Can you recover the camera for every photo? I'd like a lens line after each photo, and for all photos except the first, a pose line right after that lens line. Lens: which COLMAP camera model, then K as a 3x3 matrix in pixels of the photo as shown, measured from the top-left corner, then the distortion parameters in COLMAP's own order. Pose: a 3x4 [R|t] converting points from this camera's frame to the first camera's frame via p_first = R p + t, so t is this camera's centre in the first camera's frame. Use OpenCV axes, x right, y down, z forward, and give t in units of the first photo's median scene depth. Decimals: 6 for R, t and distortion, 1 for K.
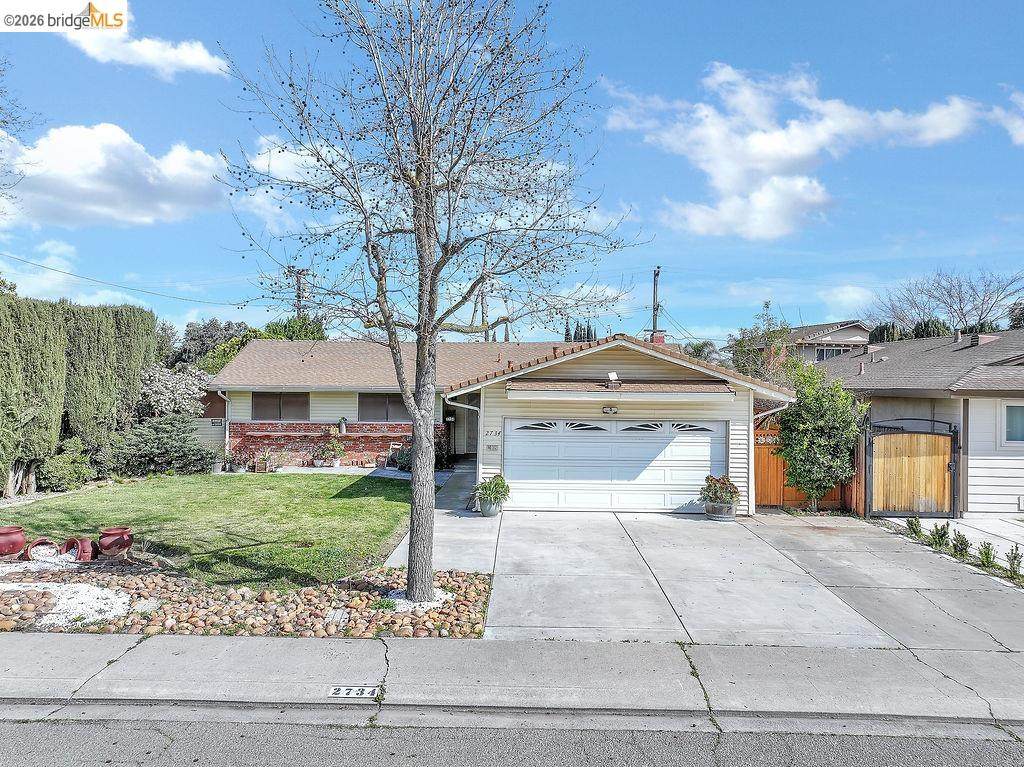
lens RADIAL K [[718.7, 0, 514.5], [0, 718.7, 379.8], [0, 0, 1]] dist [0.000325, 0.004775]
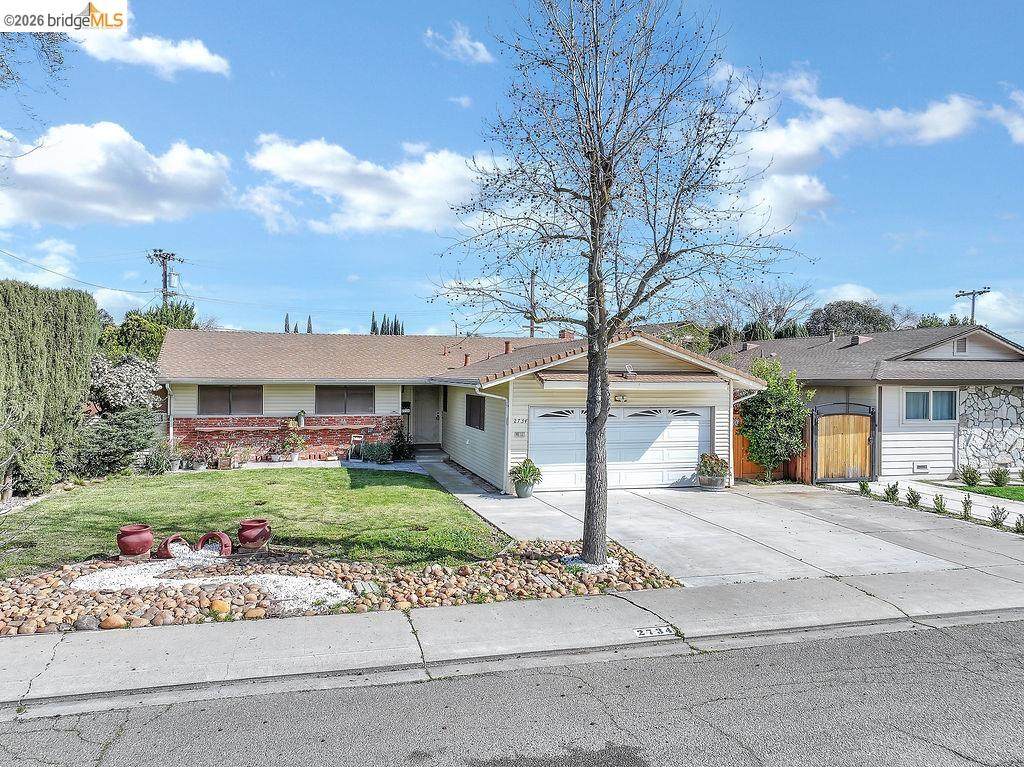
lens RADIAL K [[718.7, 0, 509.7], [0, 718.7, 384.2], [0, 0, 1]] dist [0.000325, 0.004775]
pose [[0.960329, -0.004323, 0.278836, -0.348818], [0.000323, 0.999896, 0.014391, 0.003759], [-0.278869, -0.013730, 0.960231, -0.030195]]
